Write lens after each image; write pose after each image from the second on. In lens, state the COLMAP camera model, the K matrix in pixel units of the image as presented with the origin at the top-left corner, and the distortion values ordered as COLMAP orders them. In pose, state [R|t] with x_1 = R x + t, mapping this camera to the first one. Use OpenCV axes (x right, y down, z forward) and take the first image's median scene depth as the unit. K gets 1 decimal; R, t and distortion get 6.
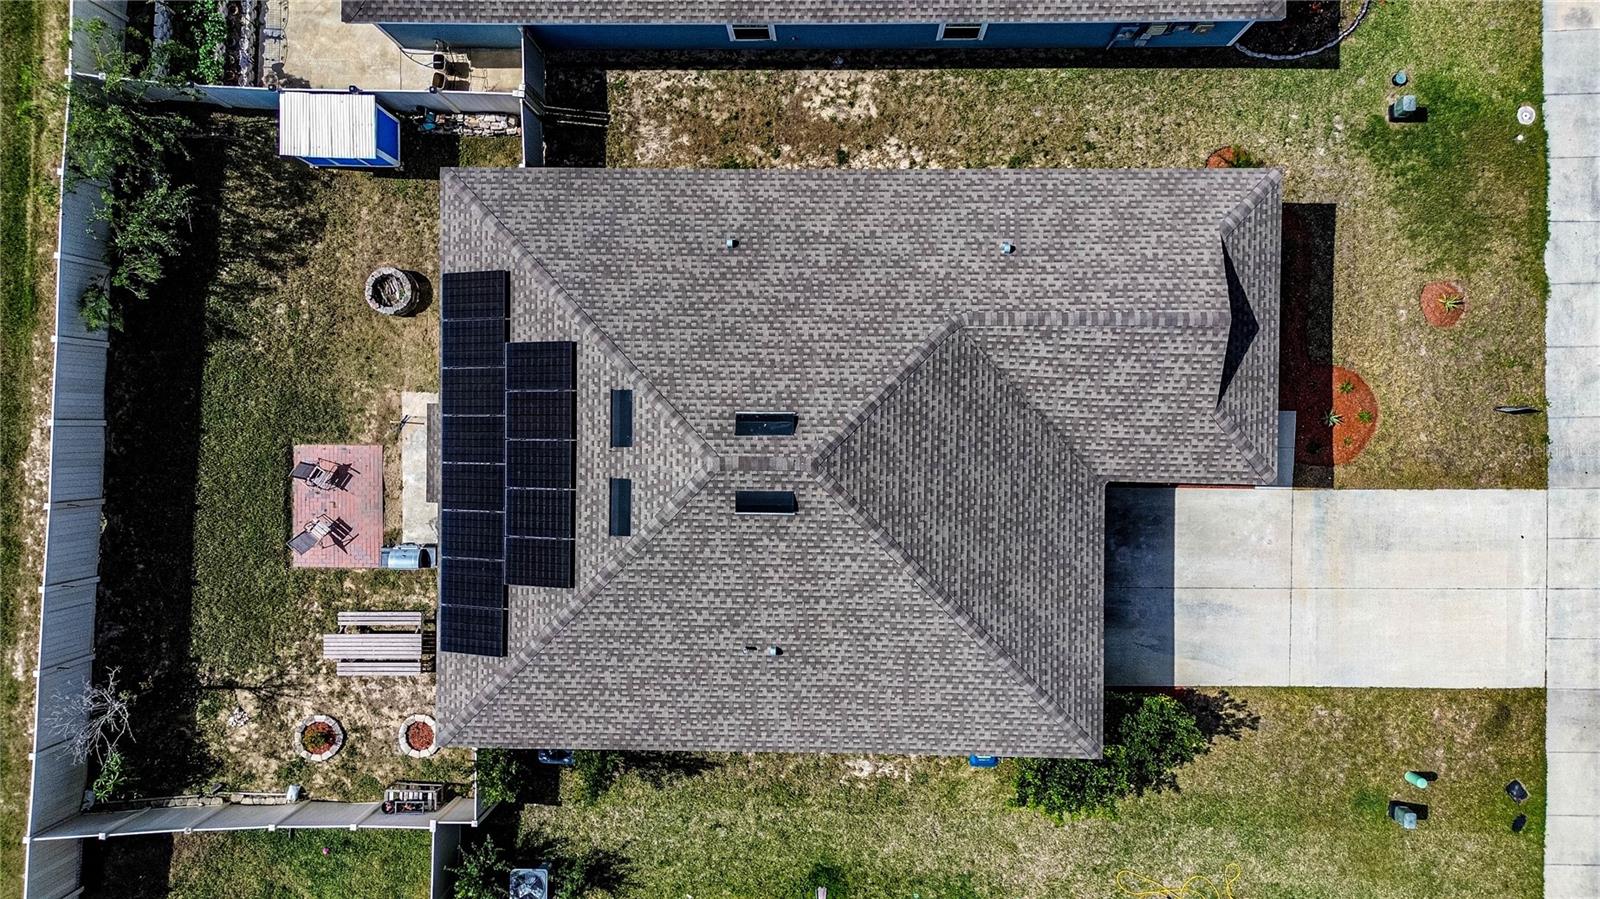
lens RADIAL K [[1130.1, 0, 808.9], [0, 1130.1, 441.2], [0, 0, 1]] dist [0.050485, -0.043016]
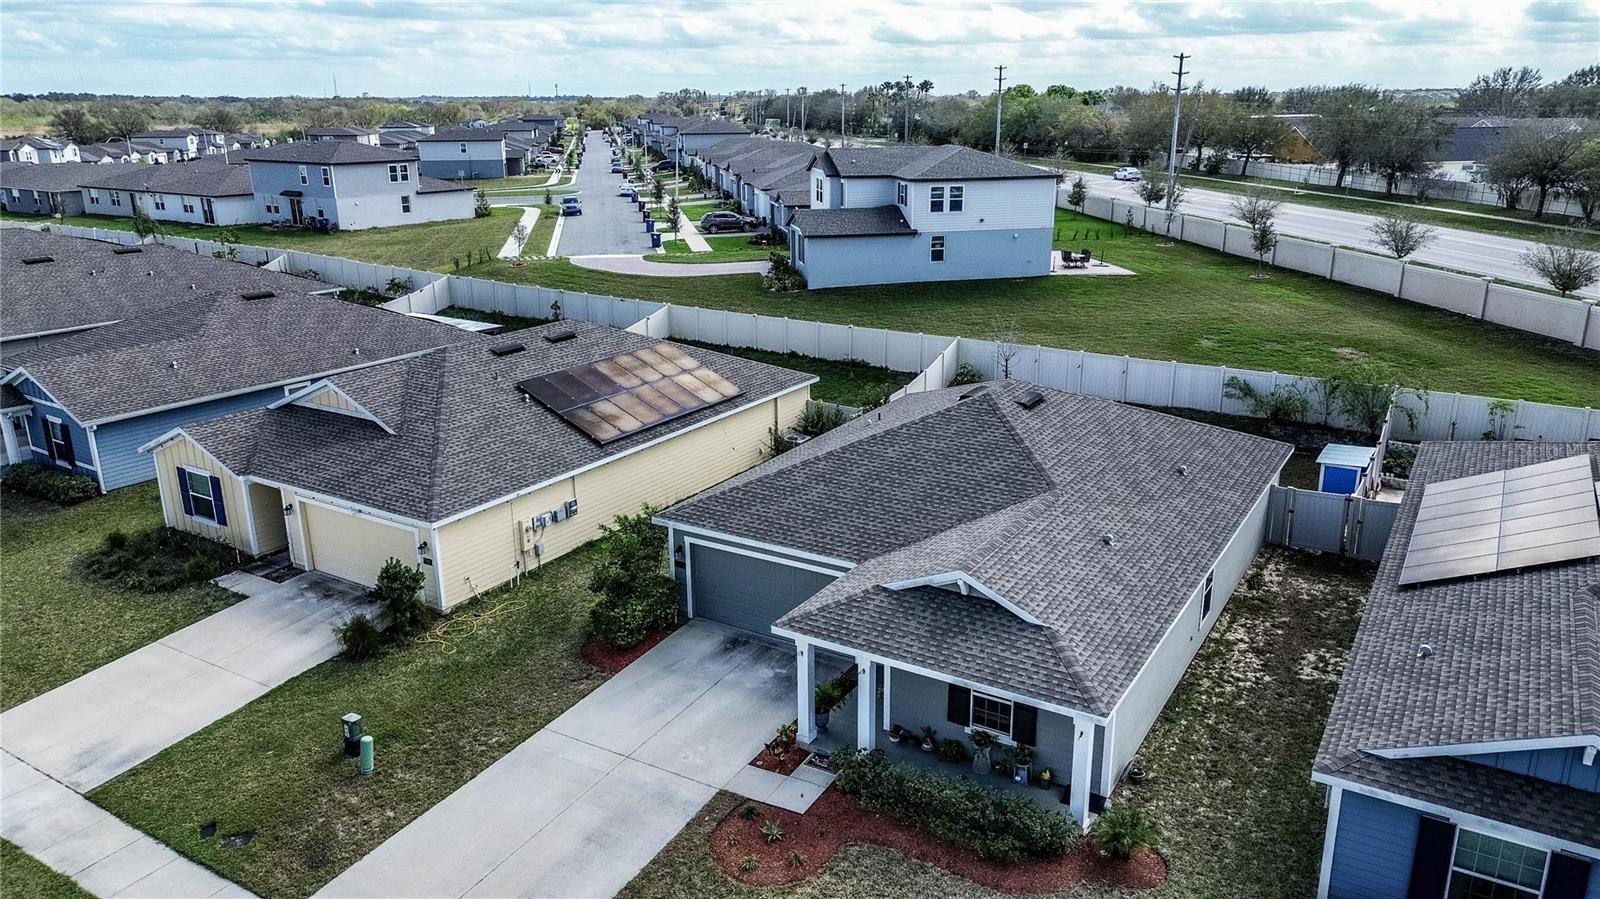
lens RADIAL K [[1130.1, 0, 808.9], [0, 1130.1, 441.2], [0, 0, 1]] dist [0.050485, -0.043016]
pose [[-0.511665, 0.286571, -0.809985, 0.979870], [-0.858974, -0.149725, 0.489639, -0.372416], [0.019041, 0.946287, 0.322766, 0.502536]]
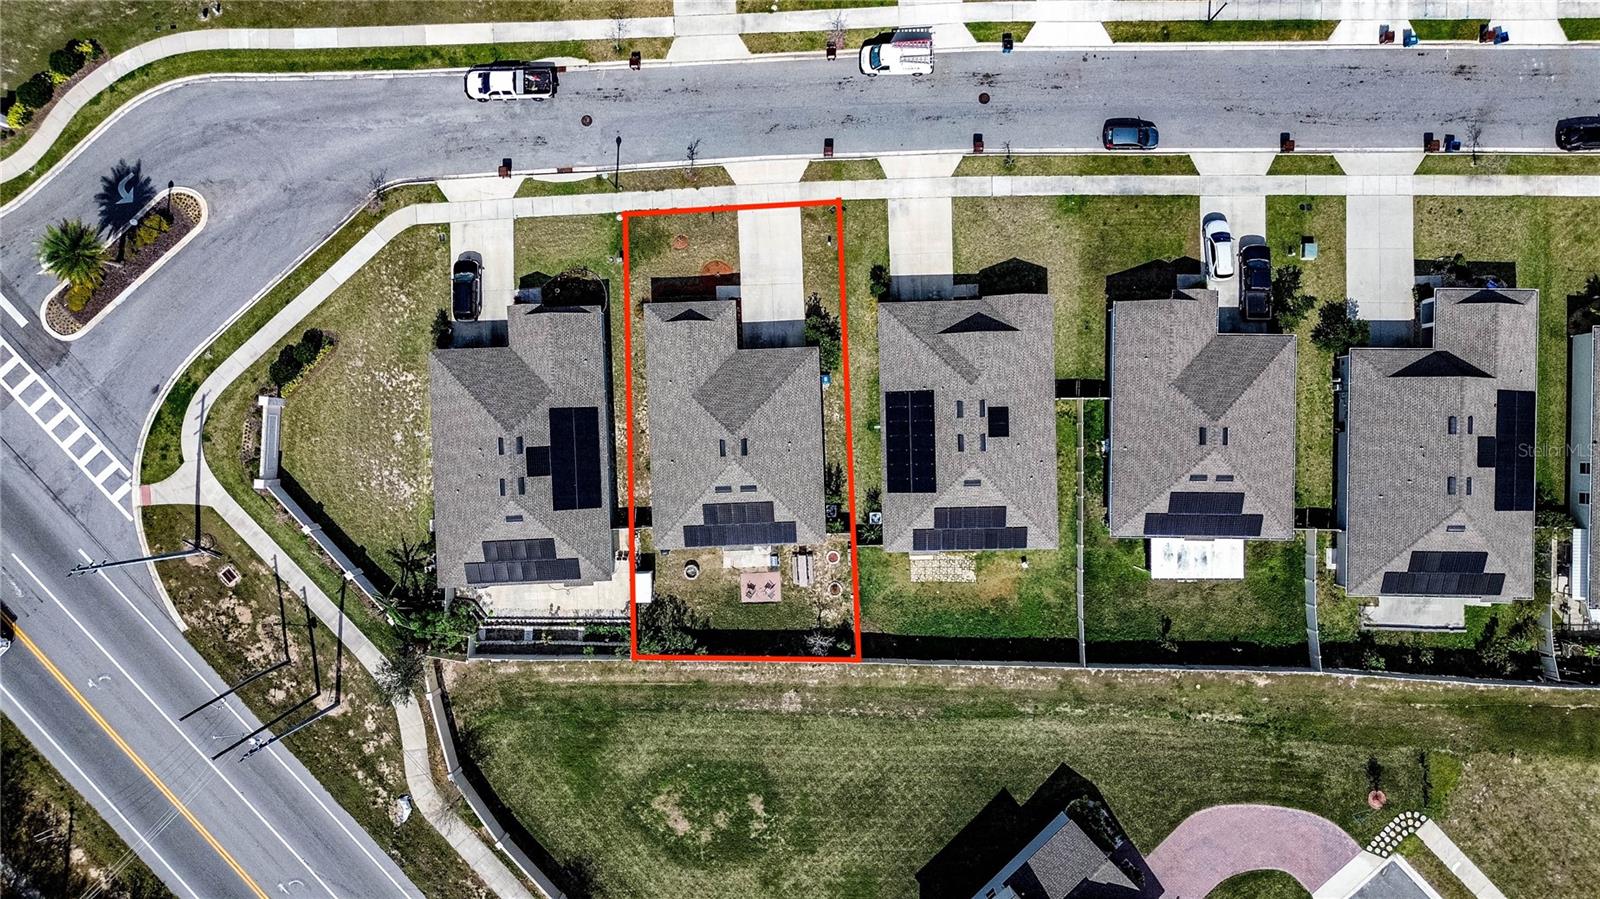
lens RADIAL K [[1130.1, 0, 808.9], [0, 1130.1, 441.2], [0, 0, 1]] dist [0.050485, -0.043016]
pose [[-0.048619, -0.998572, 0.022147, -0.088573], [0.998552, -0.049105, -0.021977, 0.279111], [0.023033, 0.021046, 0.999513, -2.126619]]
